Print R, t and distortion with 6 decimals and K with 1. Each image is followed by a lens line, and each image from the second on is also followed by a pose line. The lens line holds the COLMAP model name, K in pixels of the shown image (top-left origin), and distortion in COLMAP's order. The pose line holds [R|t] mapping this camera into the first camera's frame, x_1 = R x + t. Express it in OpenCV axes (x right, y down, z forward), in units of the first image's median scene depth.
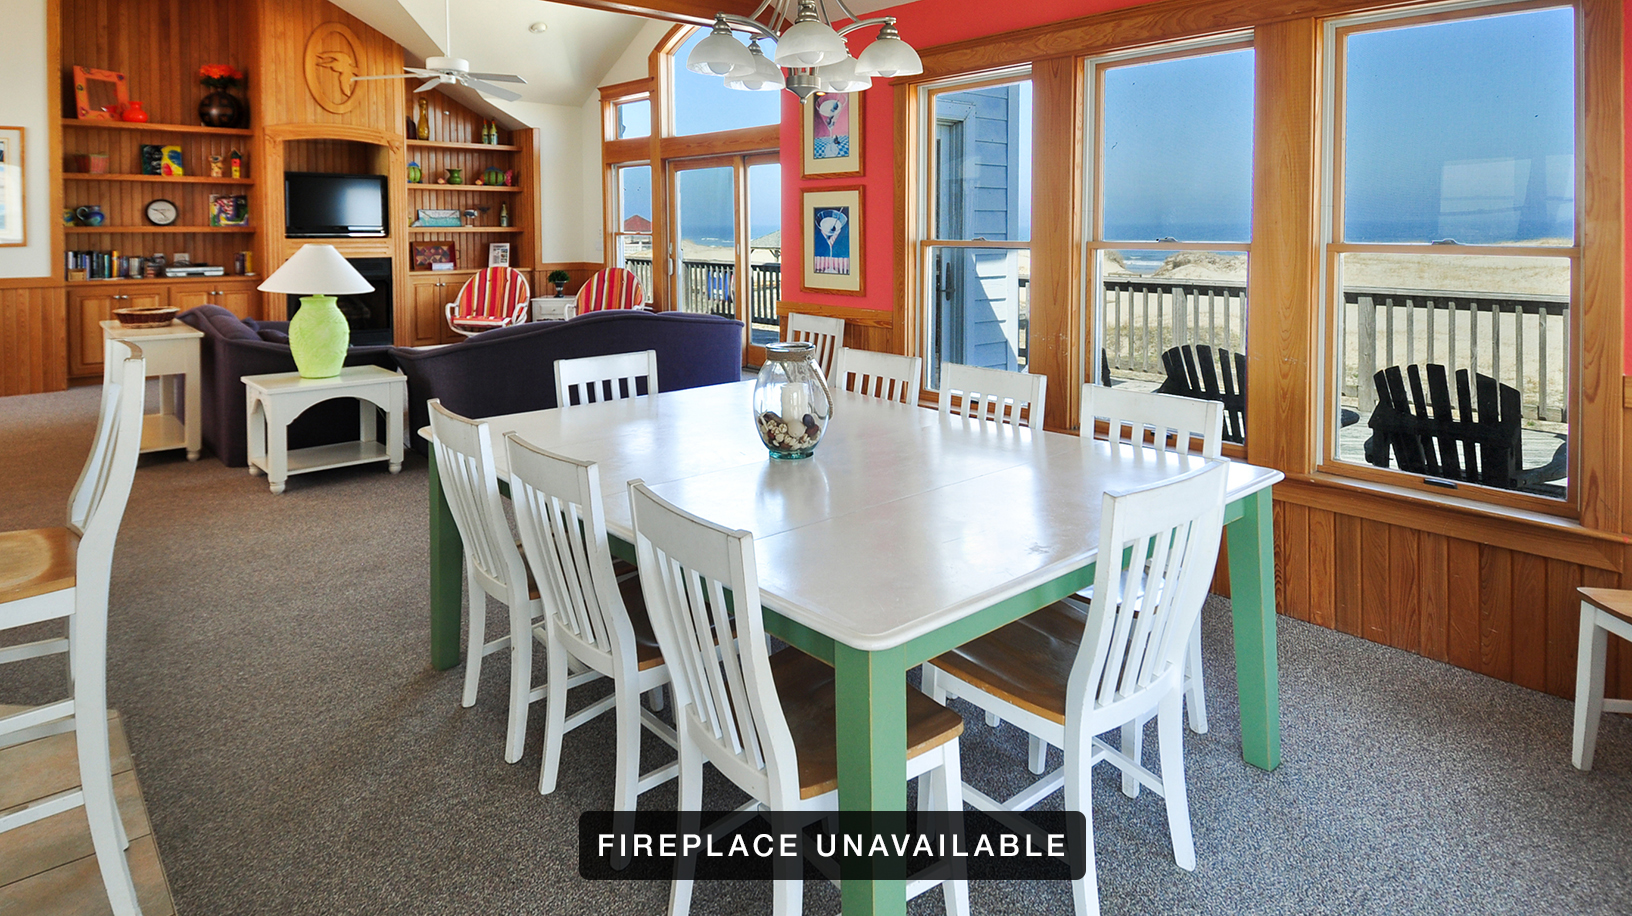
lens RADIAL K [[913.7, 0, 816.0], [0, 913.7, 458.0], [0, 0, 1]] dist [0.003215, 0.000584]
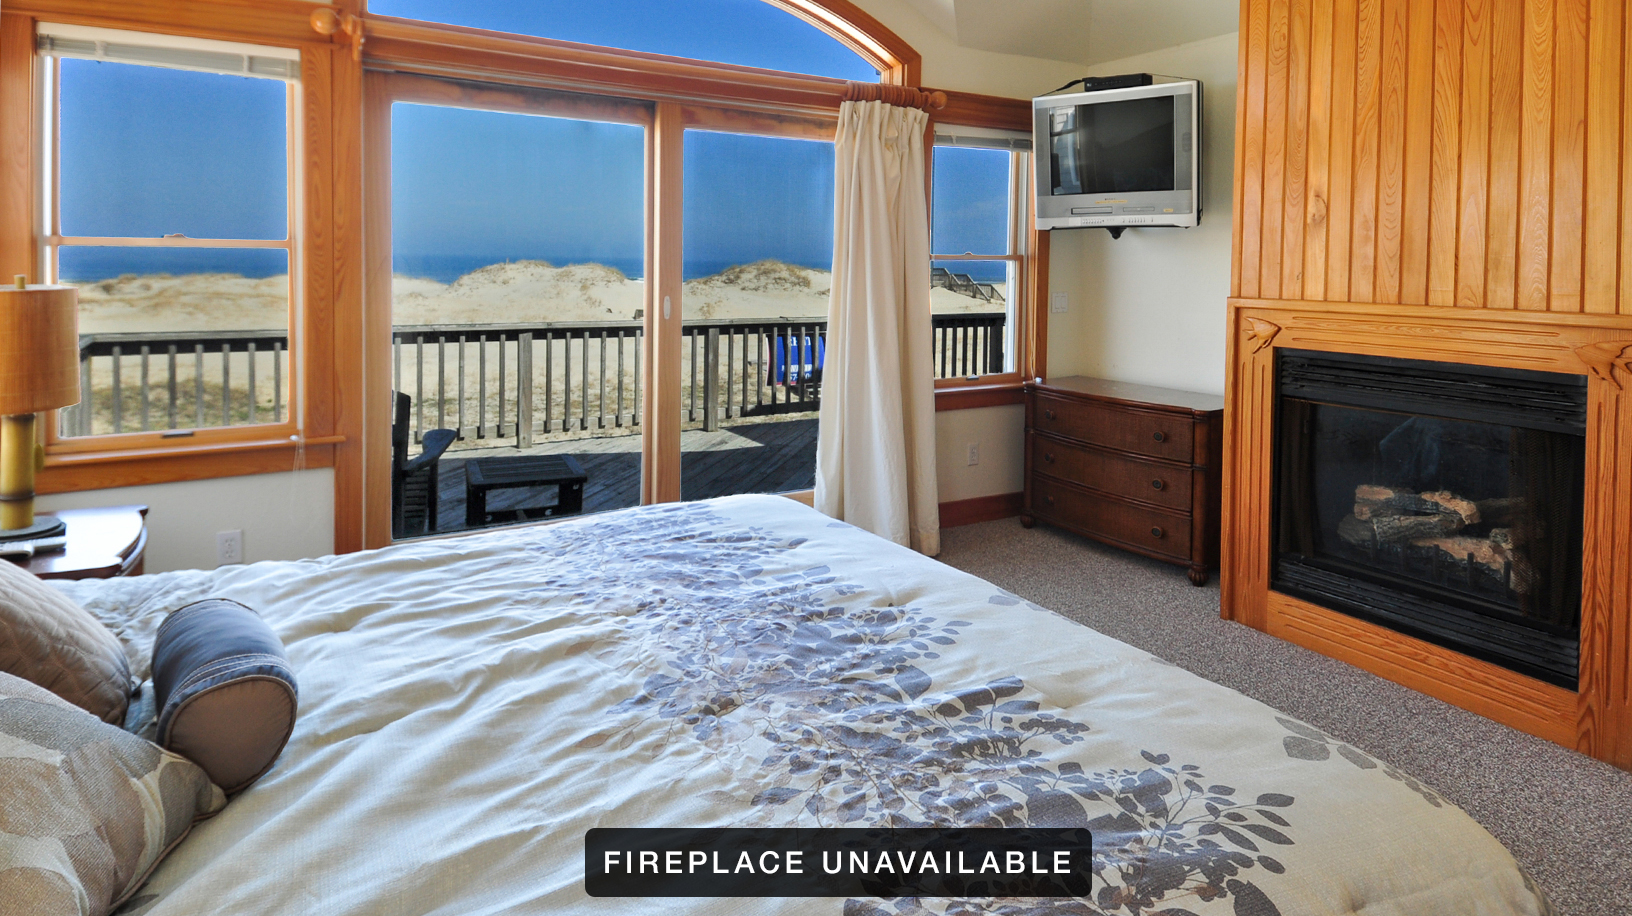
lens RADIAL K [[913.7, 0, 816.0], [0, 913.7, 458.0], [0, 0, 1]] dist [0.003215, 0.000584]
pose [[0.158648, -0.196722, 0.967539, -0.659025], [0.237827, 0.958710, 0.155930, -0.236859], [-0.958264, 0.205369, 0.198883, 0.988929]]
